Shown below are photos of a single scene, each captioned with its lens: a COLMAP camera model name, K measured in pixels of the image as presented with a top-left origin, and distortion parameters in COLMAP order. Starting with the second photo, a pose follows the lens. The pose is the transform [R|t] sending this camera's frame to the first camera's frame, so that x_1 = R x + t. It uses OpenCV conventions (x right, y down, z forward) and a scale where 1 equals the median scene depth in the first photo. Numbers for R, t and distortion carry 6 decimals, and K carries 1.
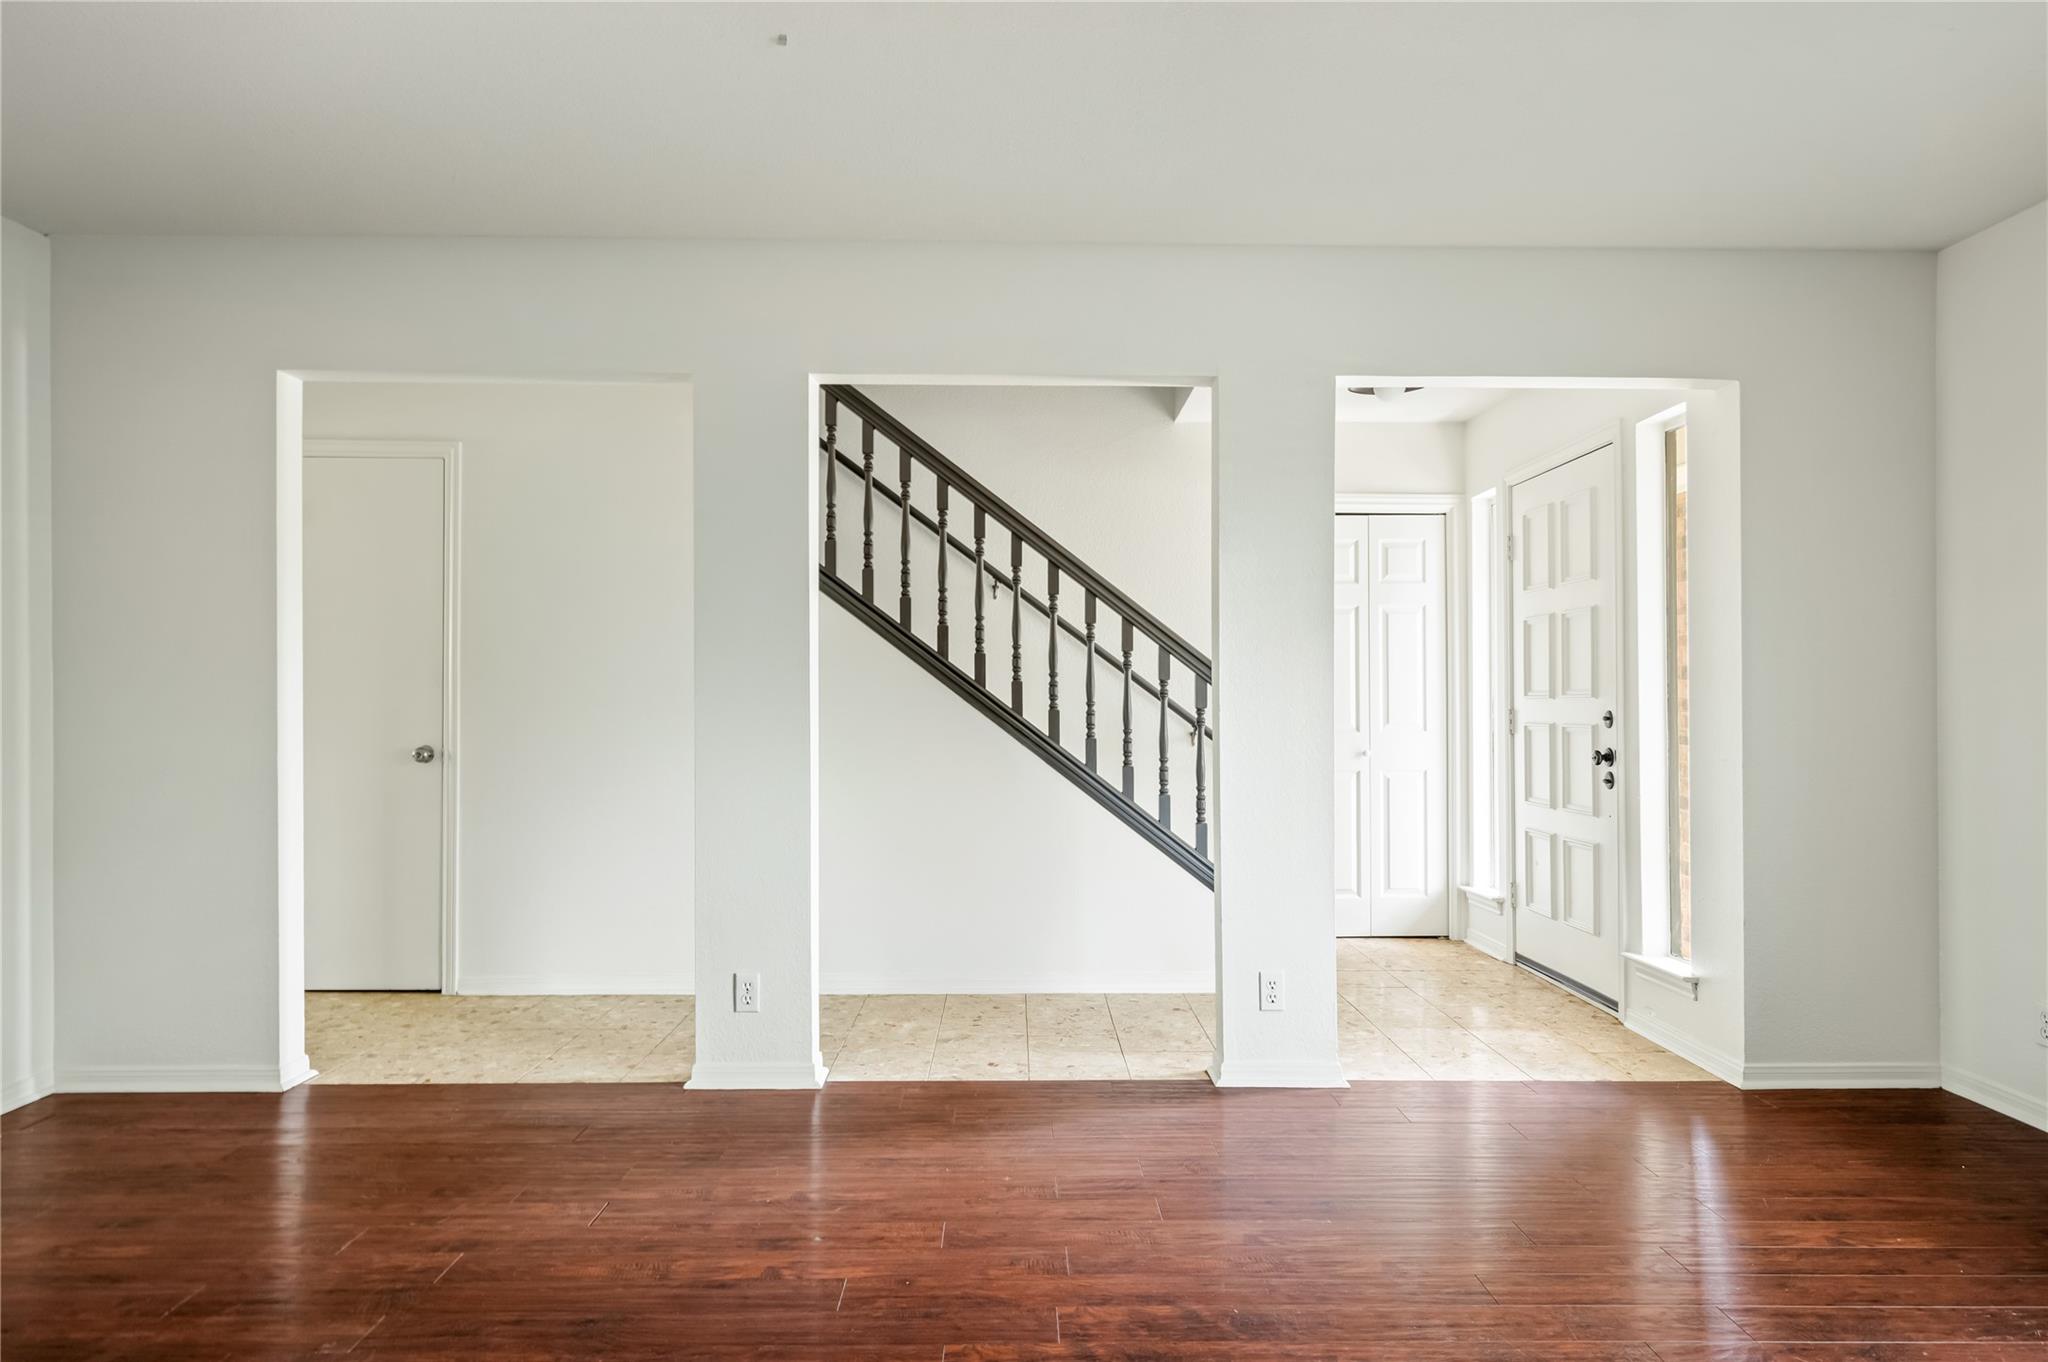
lens RADIAL K [[1236.9, 0, 1025.7], [0, 1236.9, 699.2], [0, 0, 1]] dist [-0.000778, -0.000013]
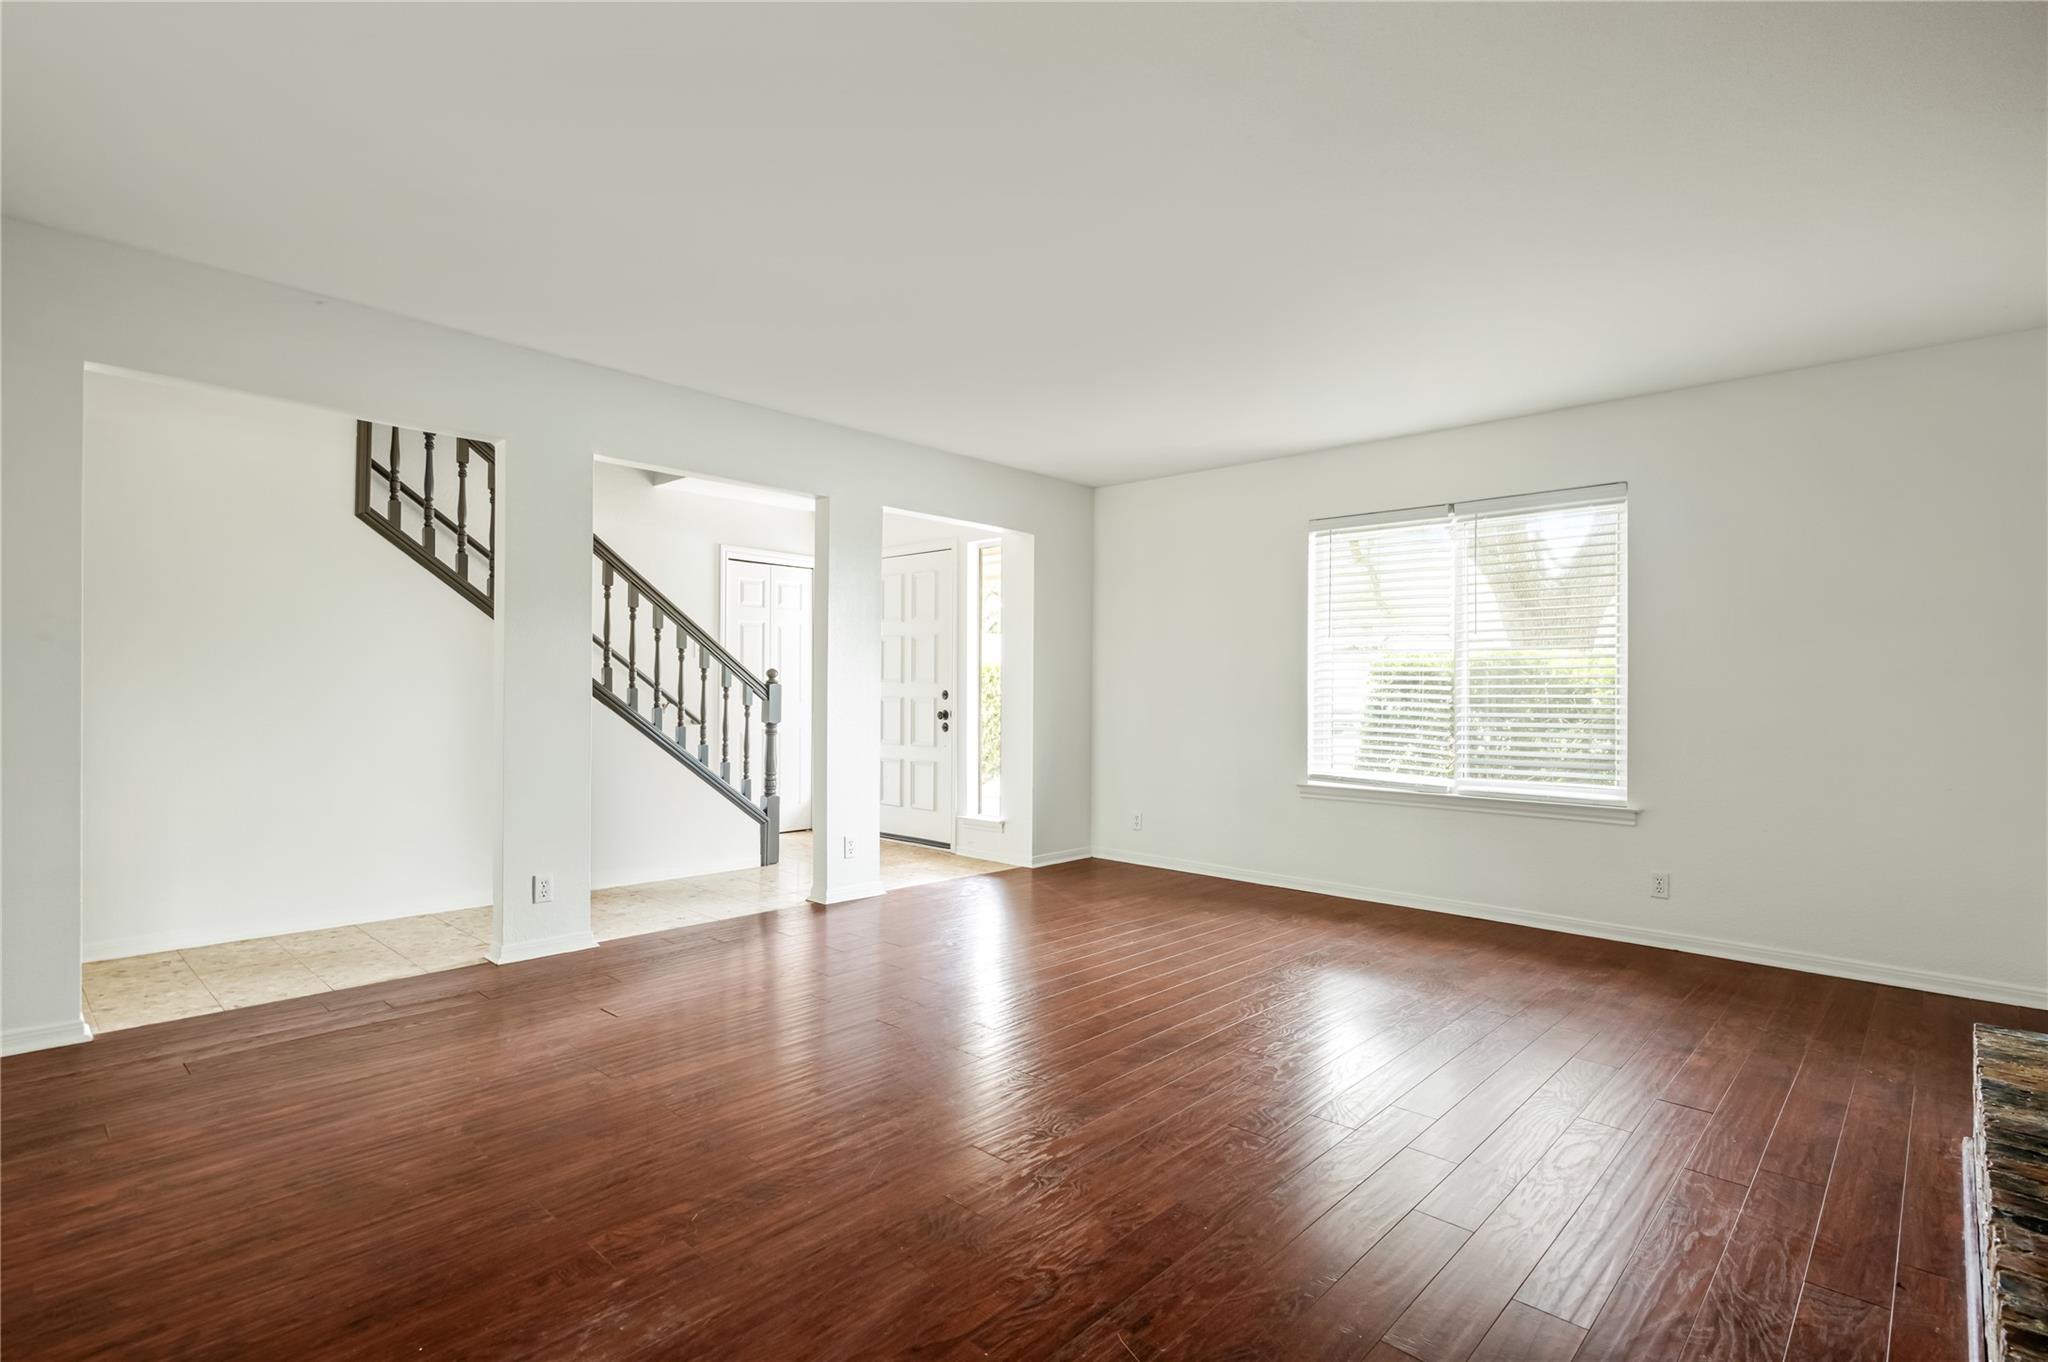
lens RADIAL K [[980.5, 0, 1027.7], [0, 980.5, 681.9], [0, 0, 1]] dist [0.001068, 0.000119]
pose [[0.698753, 0.011095, 0.715277, -0.536722], [-0.011736, 0.999923, -0.004045, 0.001090], [-0.715267, -0.005568, 0.698829, -0.141552]]
